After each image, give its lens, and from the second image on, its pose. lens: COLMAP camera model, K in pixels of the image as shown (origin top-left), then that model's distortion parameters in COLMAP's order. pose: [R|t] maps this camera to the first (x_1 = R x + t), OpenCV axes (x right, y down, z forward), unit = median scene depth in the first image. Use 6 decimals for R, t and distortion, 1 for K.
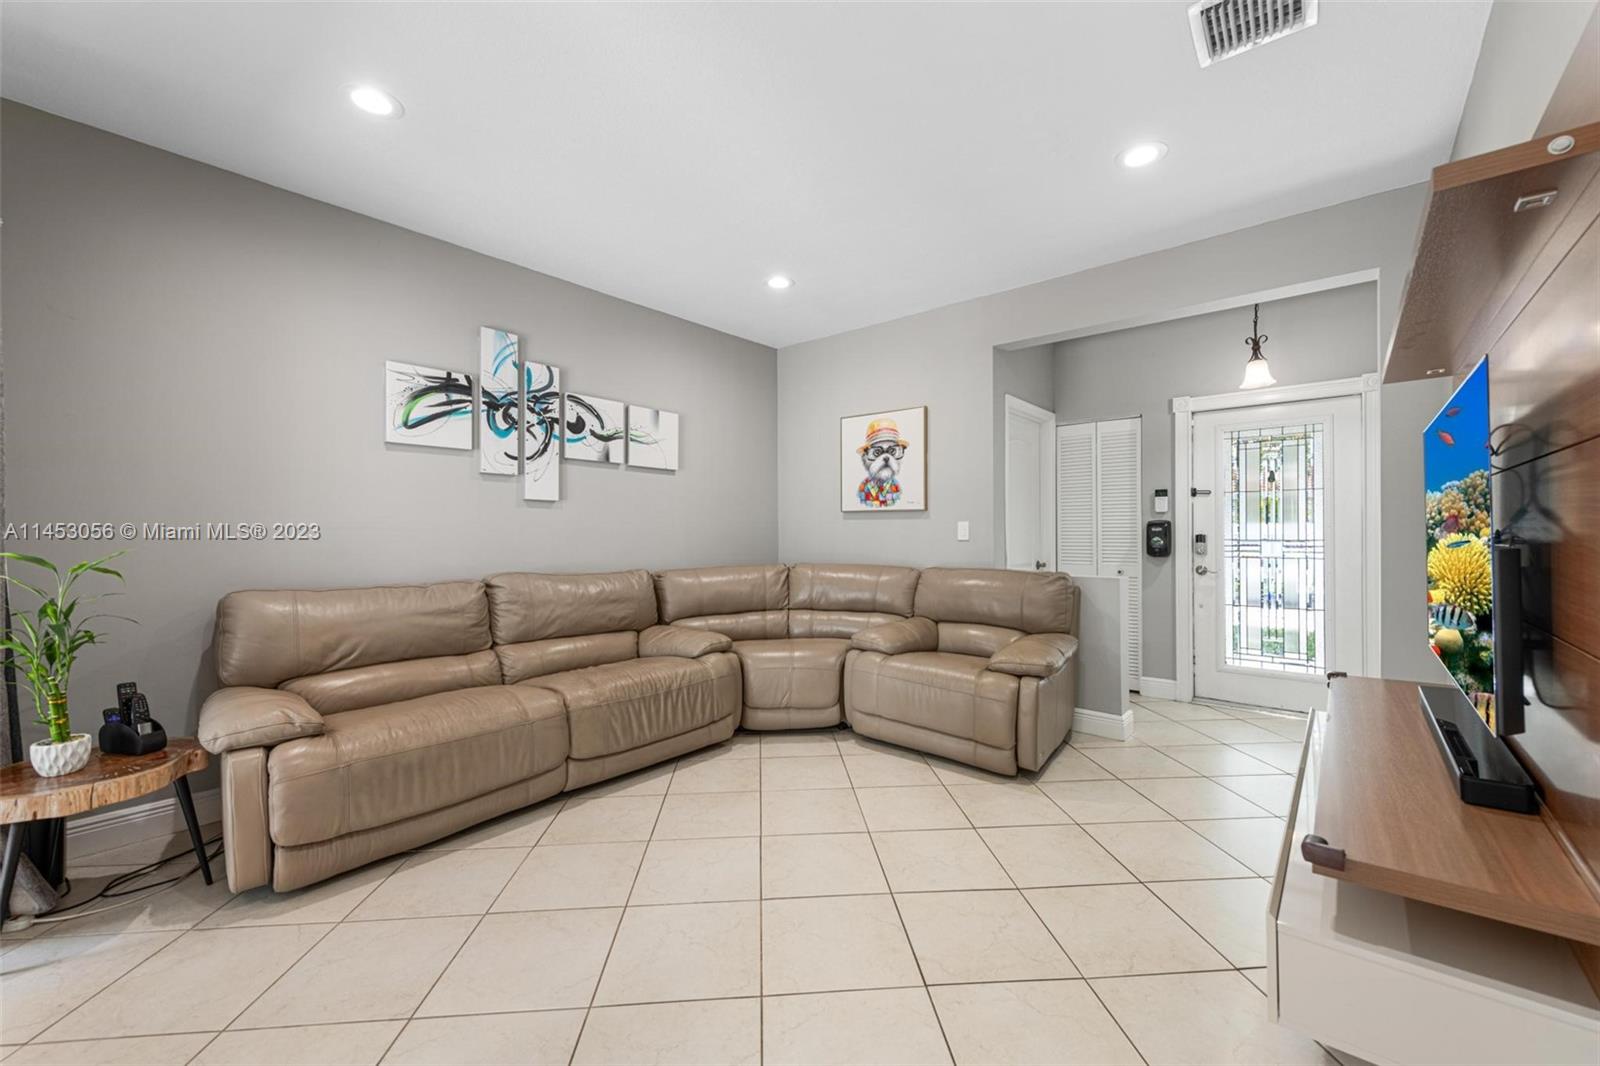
lens RADIAL K [[633.4, 0, 803.1], [0, 633.4, 529.2], [0, 0, 1]] dist [0.004061, 0.000189]
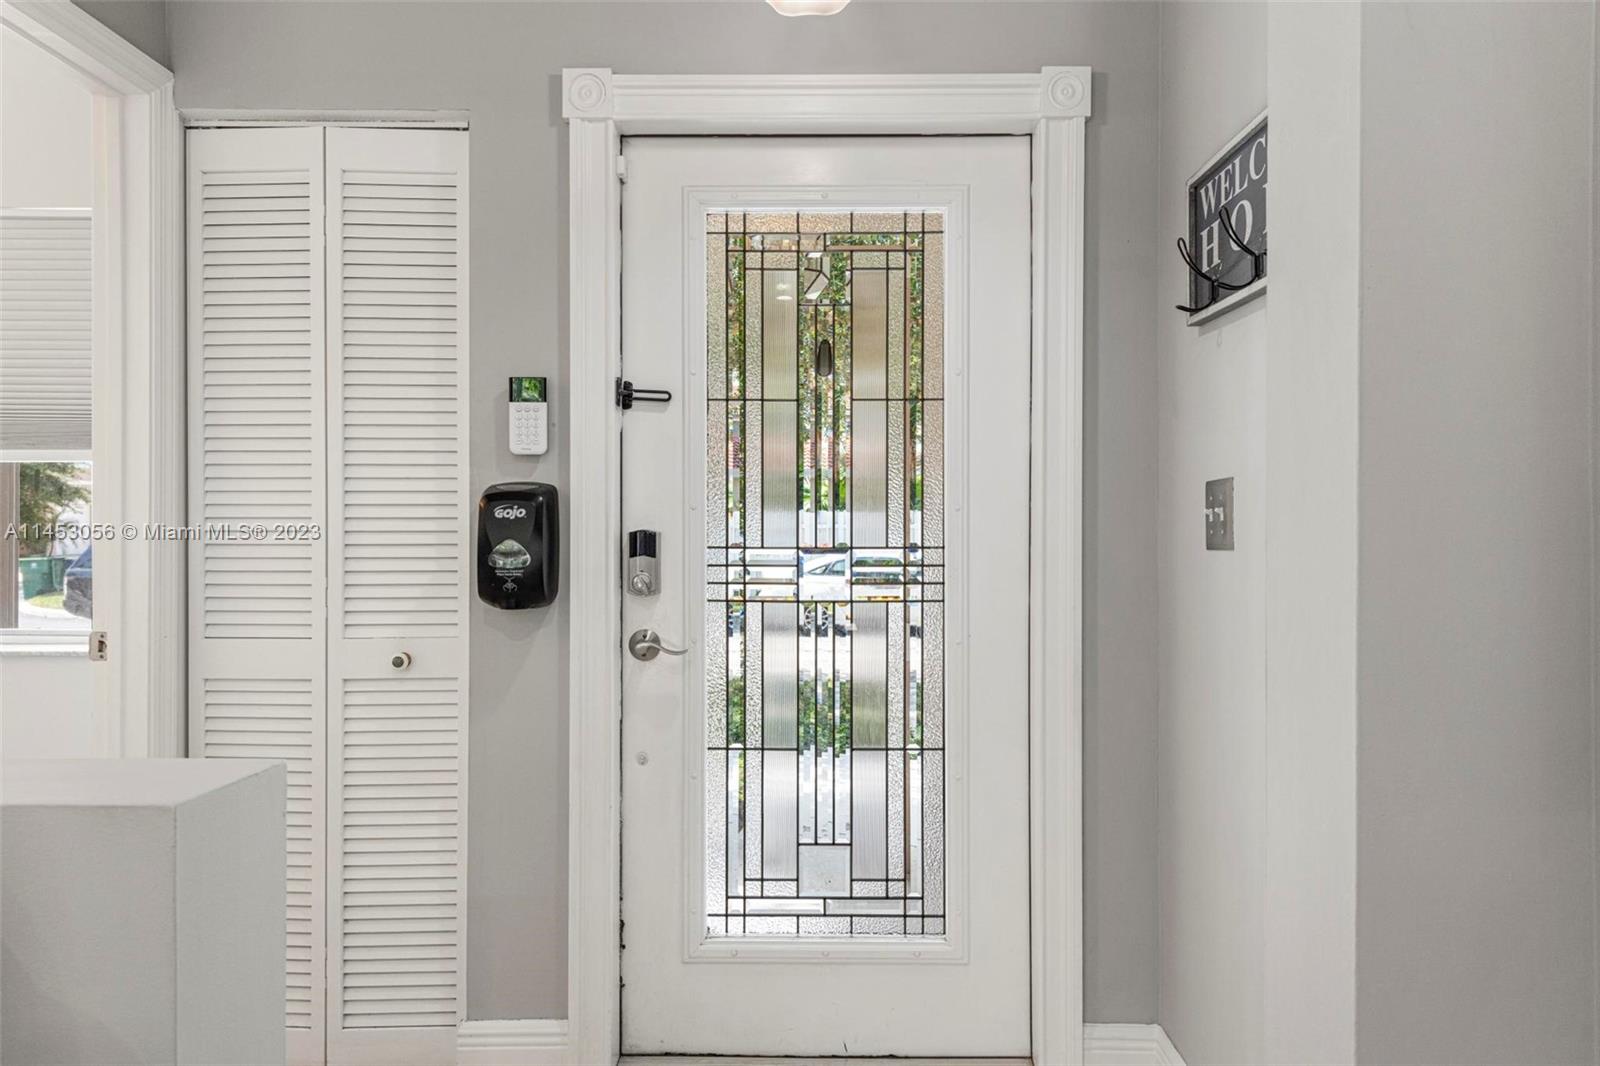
lens RADIAL K [[1013.7, 0, 802.0], [0, 1013.7, 529.8], [0, 0, 1]] dist [0.006282, 0.000444]
pose [[0.789883, -0.000124, 0.613258, 0.380578], [-0.007060, 0.999932, 0.009295, 0.002634], [-0.613217, -0.011672, 0.789828, 0.554973]]
